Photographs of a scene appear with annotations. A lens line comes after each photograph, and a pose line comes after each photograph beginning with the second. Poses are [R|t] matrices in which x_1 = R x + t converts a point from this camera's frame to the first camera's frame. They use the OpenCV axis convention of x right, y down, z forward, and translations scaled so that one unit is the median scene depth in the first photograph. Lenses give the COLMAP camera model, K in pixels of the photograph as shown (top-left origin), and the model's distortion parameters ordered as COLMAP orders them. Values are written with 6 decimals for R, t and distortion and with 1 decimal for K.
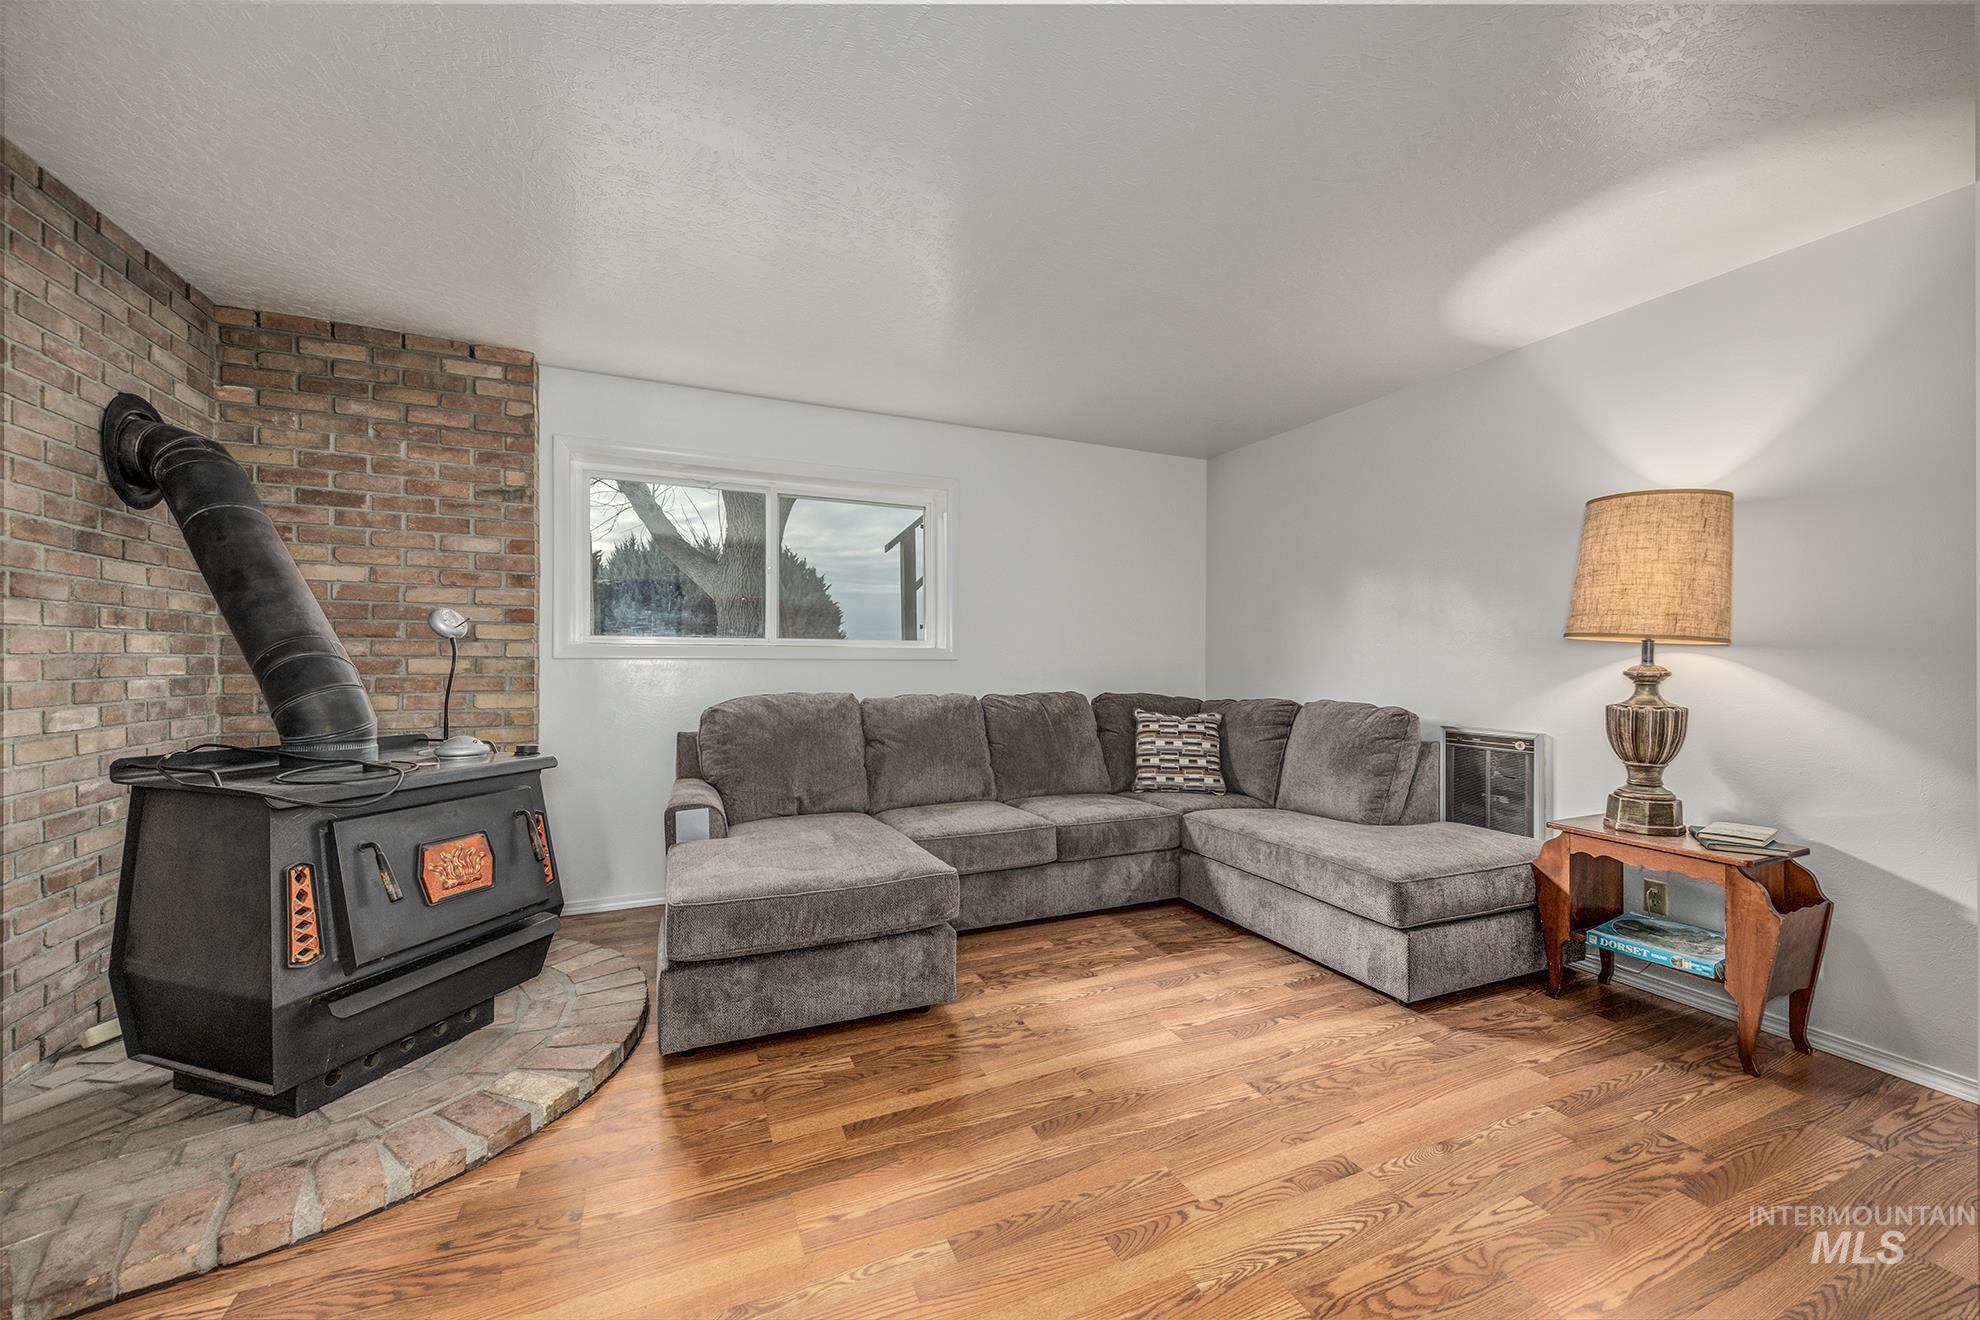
lens RADIAL K [[784.0, 0, 984.6], [0, 784.0, 662.5], [0, 0, 1]] dist [0.001606, -0.000142]
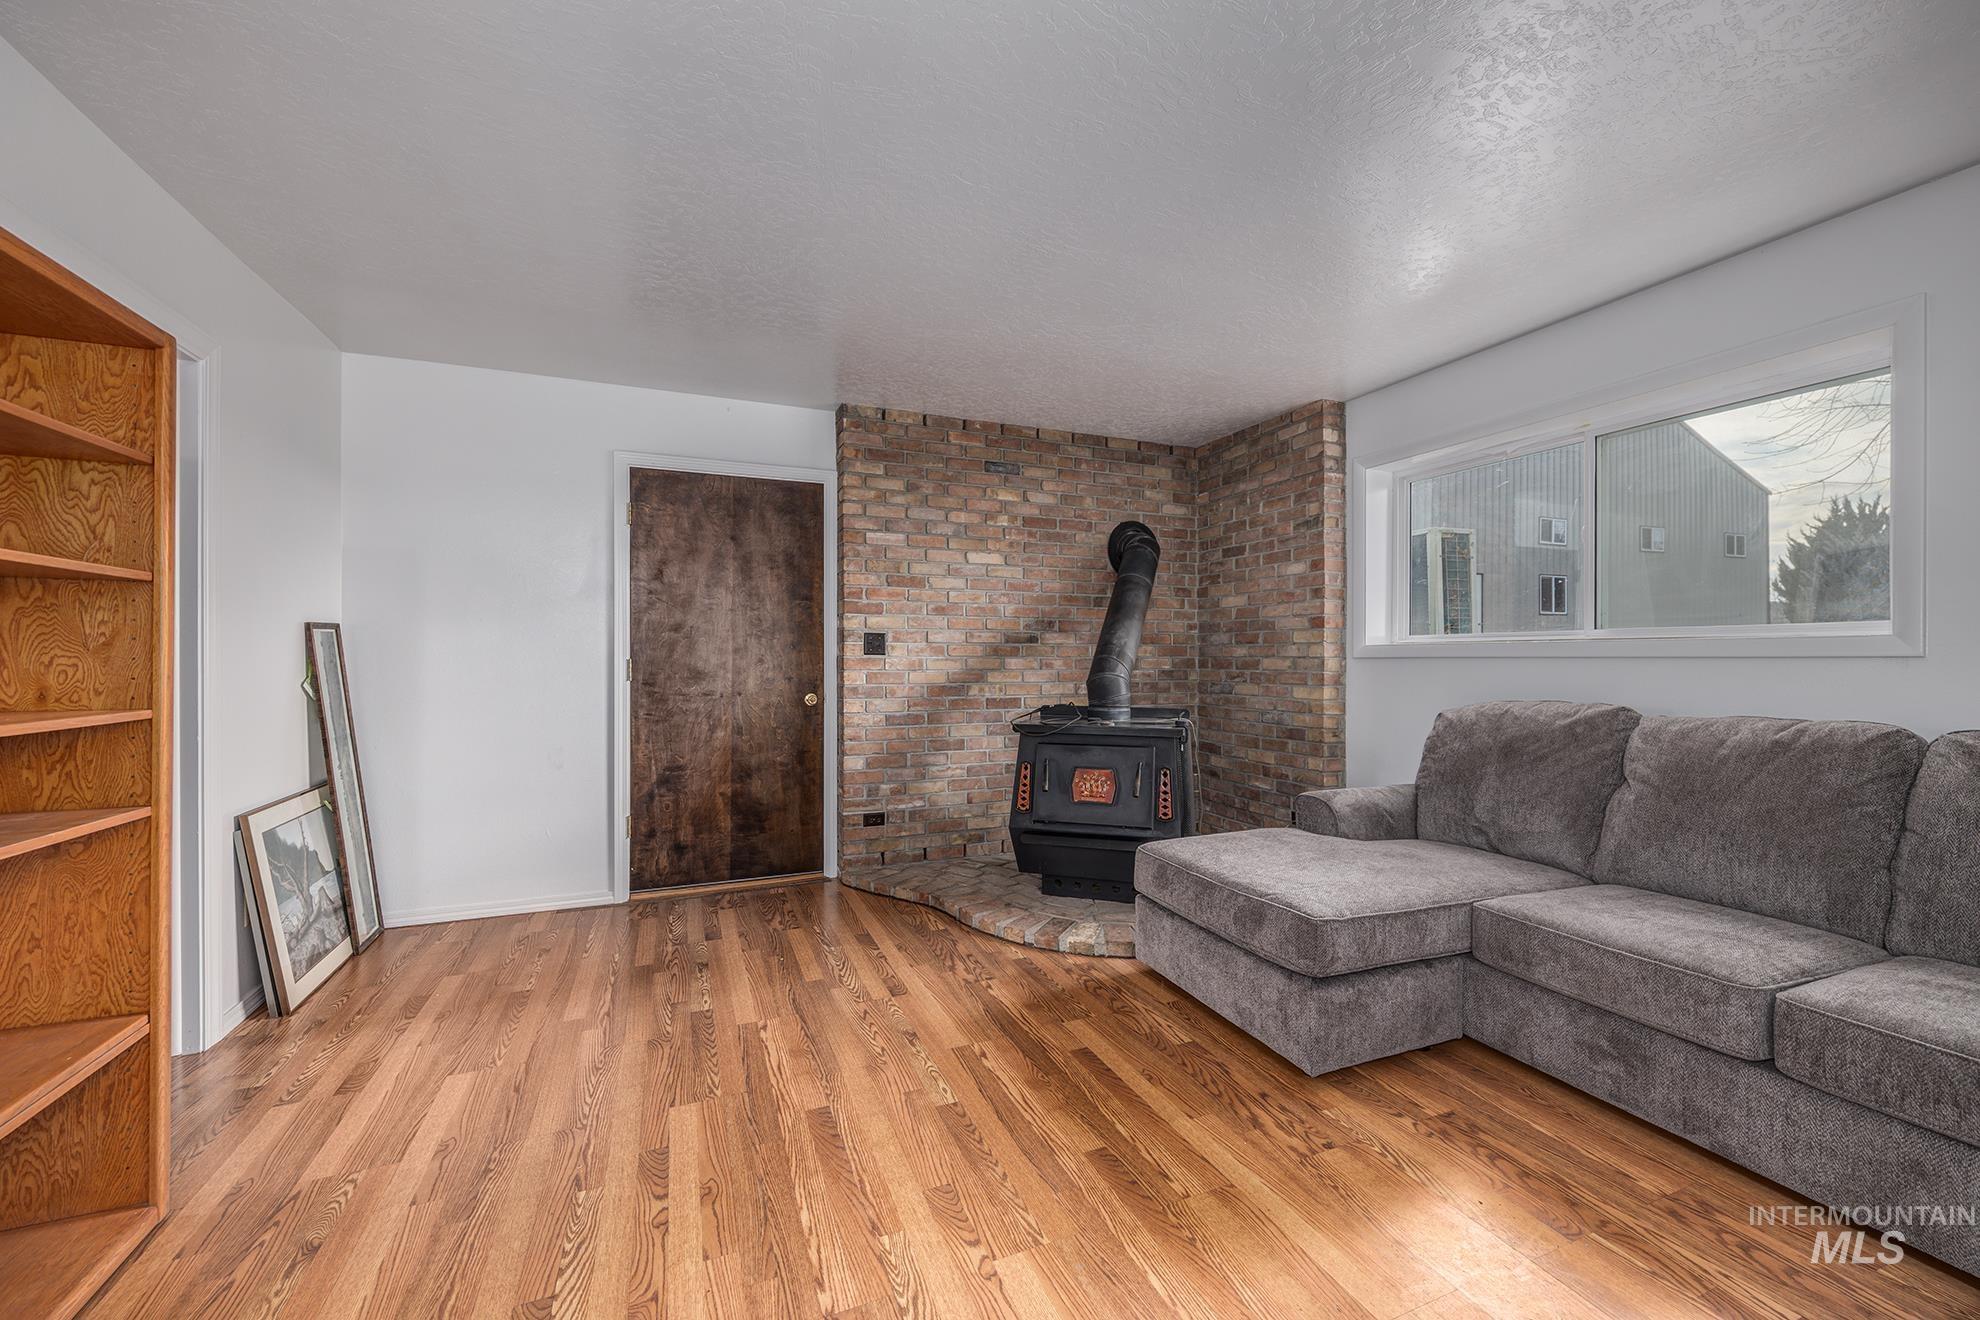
lens RADIAL K [[784.0, 0, 985.9], [0, 784.0, 659.4], [0, 0, 1]] dist [0.001606, -0.000142]
pose [[-0.046425, -0.002183, -0.998919, 0.772392], [-0.003735, 0.999991, -0.002012, 0.001033], [0.998915, 0.003637, -0.046432, 0.679590]]
